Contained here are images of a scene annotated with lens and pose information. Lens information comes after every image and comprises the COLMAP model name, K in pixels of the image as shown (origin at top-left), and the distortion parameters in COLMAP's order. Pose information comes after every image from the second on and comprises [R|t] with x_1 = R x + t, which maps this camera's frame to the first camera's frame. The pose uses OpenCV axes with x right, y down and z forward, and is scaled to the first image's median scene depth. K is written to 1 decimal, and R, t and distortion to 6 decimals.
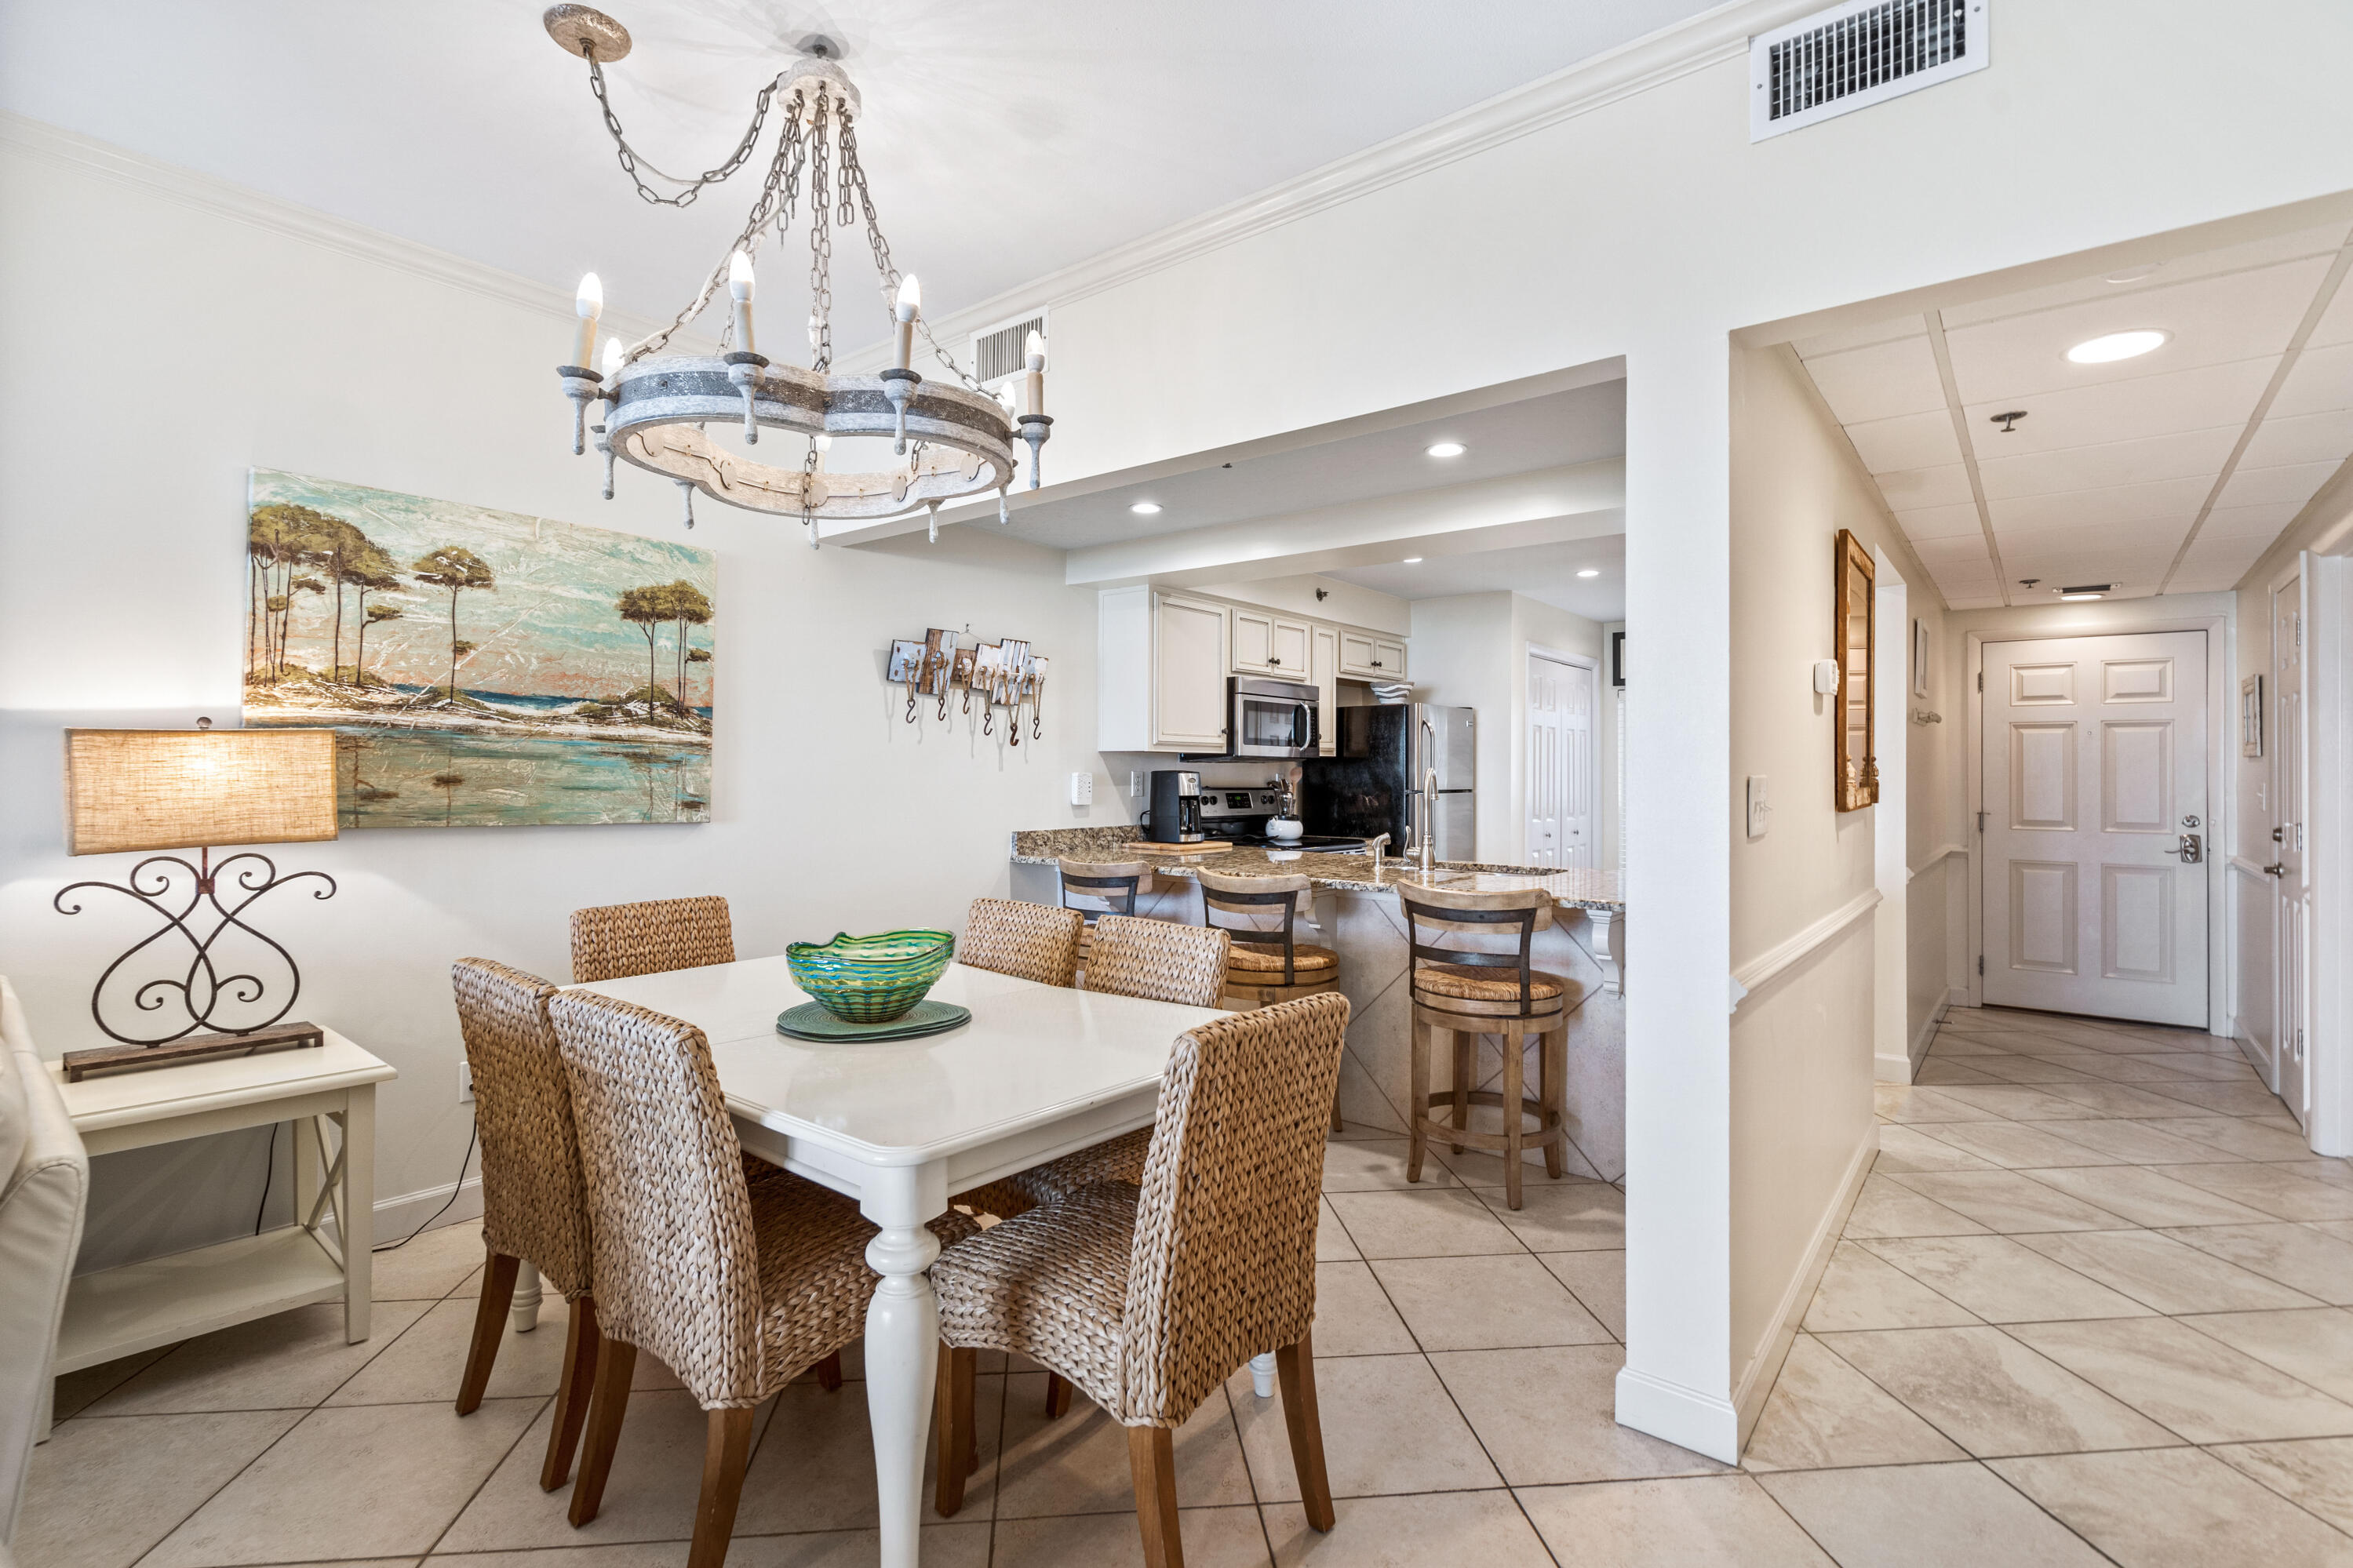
lens RADIAL K [[1089.7, 0, 1169.3], [0, 1089.7, 762.9], [0, 0, 1]] dist [0.001930, 0.000294]
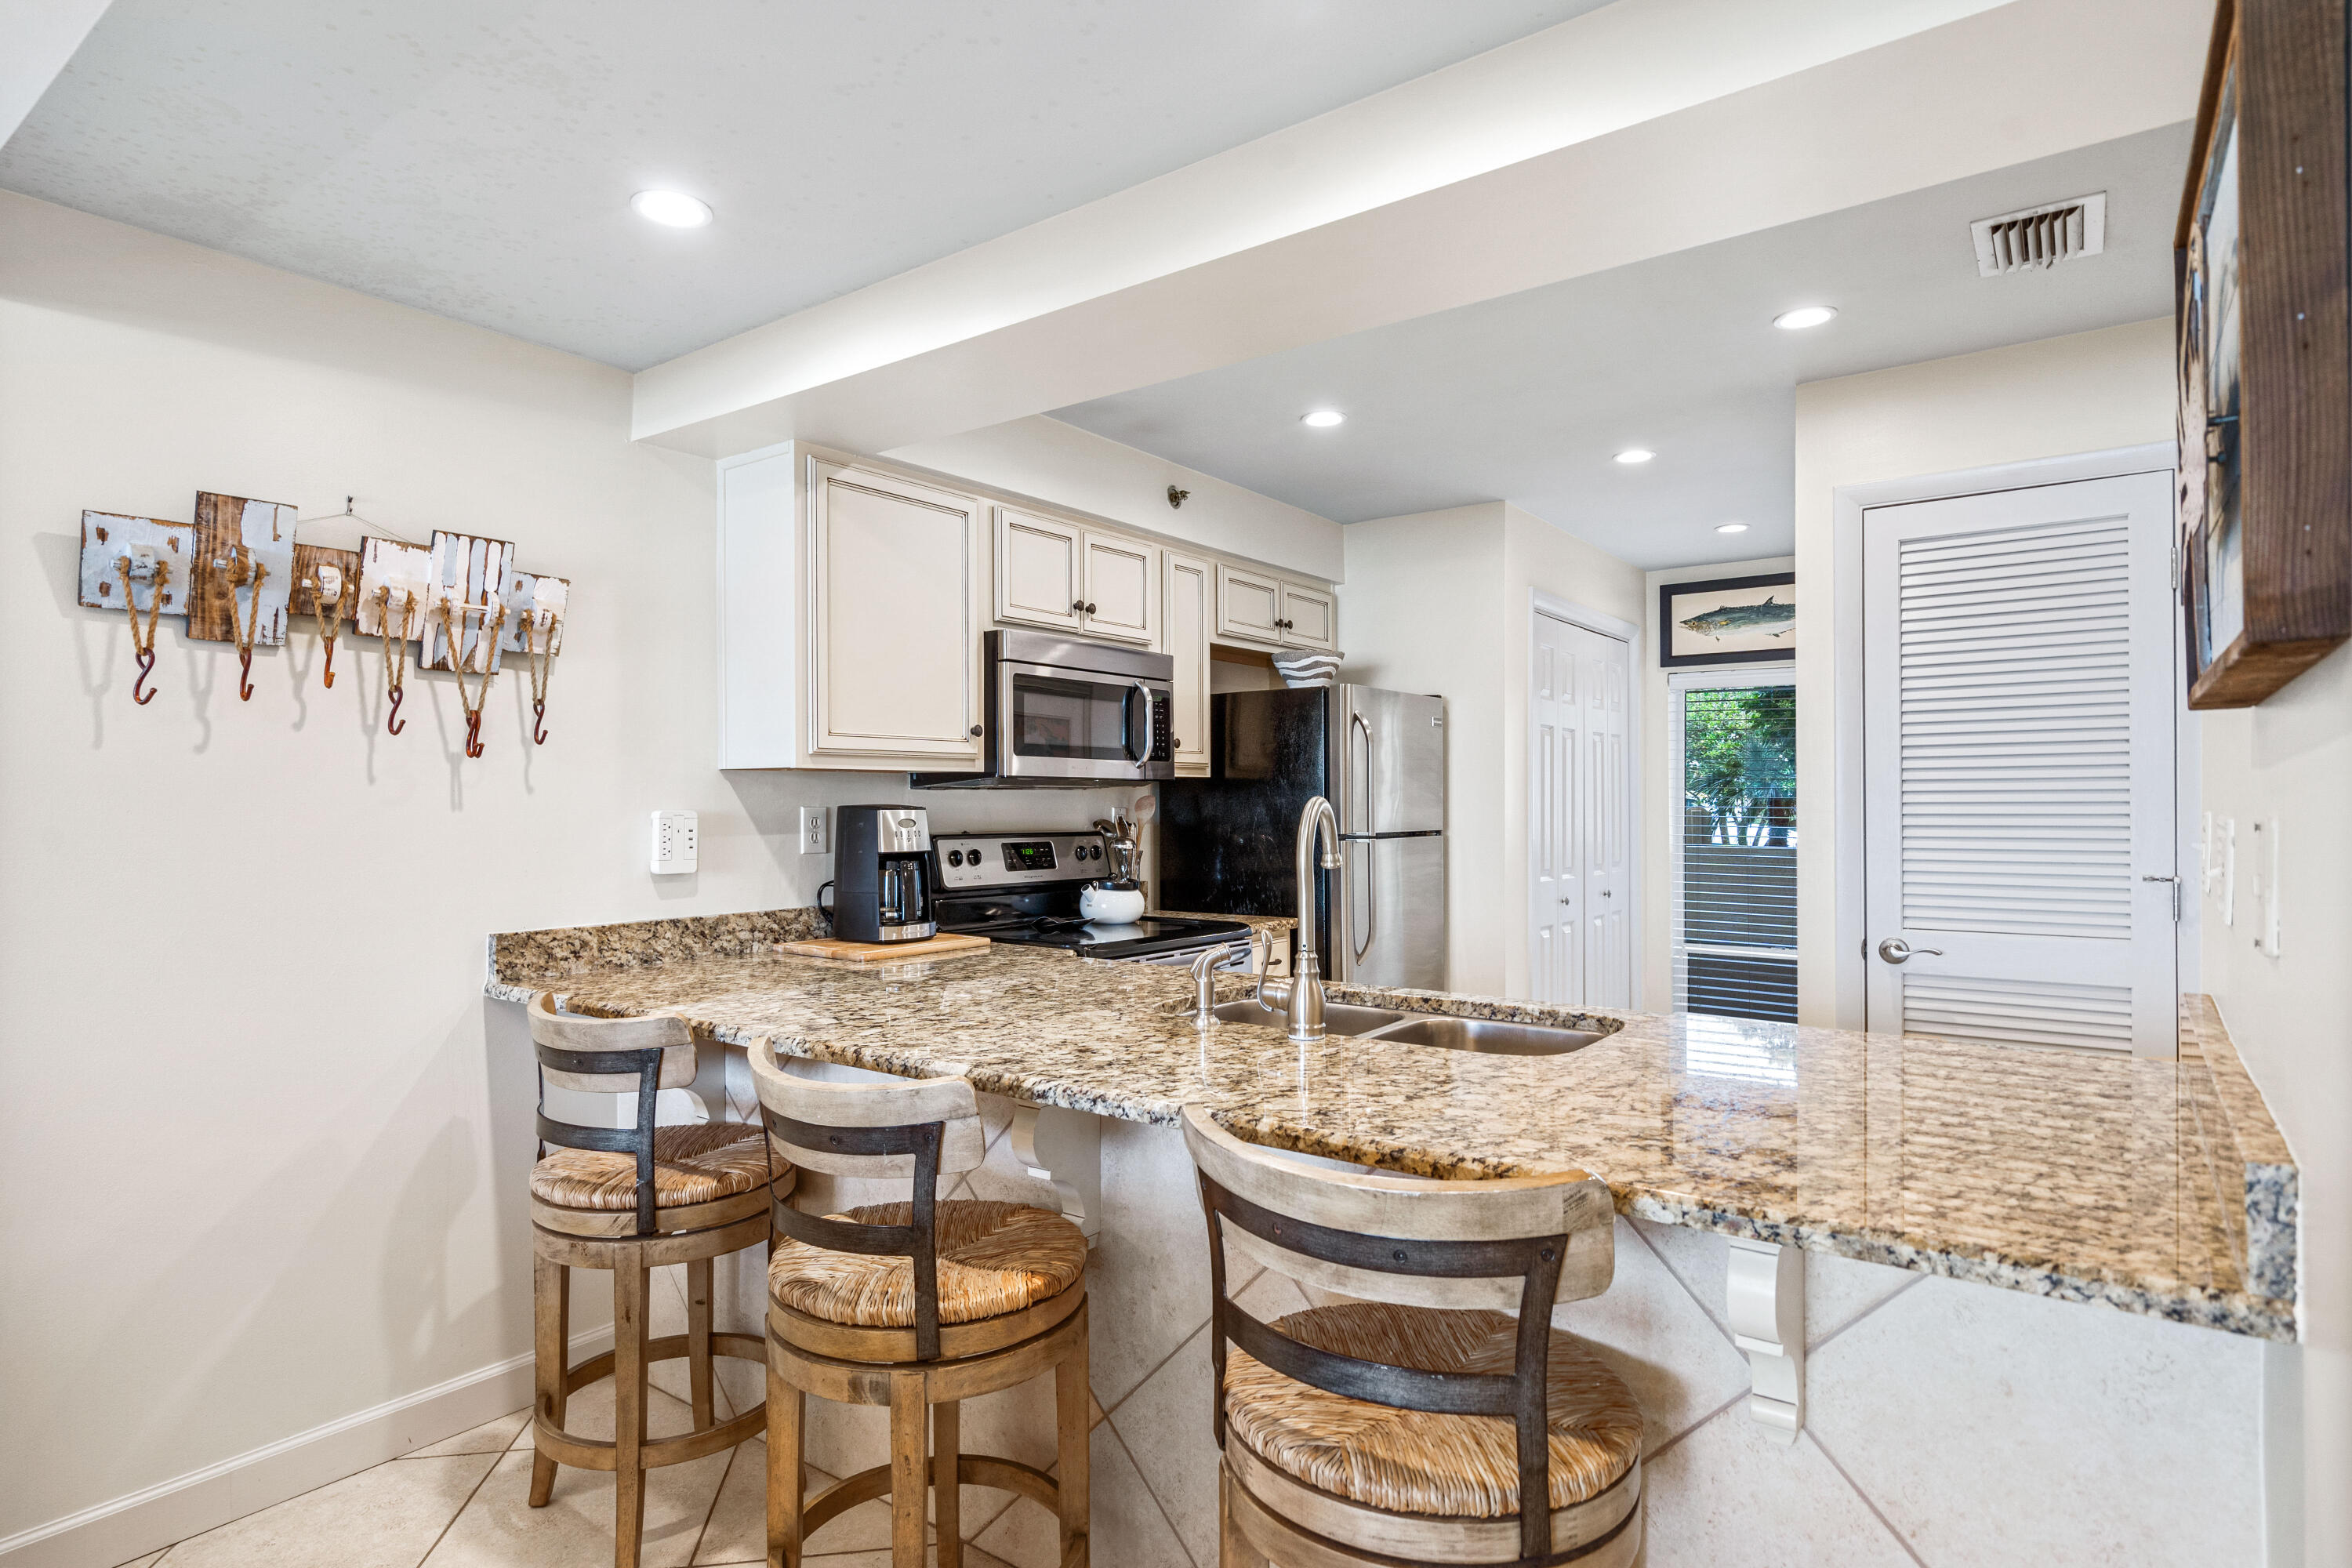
lens RADIAL K [[1231.2, 0, 1174.3], [0, 1231.2, 799.3], [0, 0, 1]] dist [-0.001979, 0.000006]
pose [[0.999315, -0.007808, 0.036181, 0.124759], [0.007531, 0.999941, 0.007783, 0.000781], [-0.036240, -0.007505, 0.999315, 0.383728]]
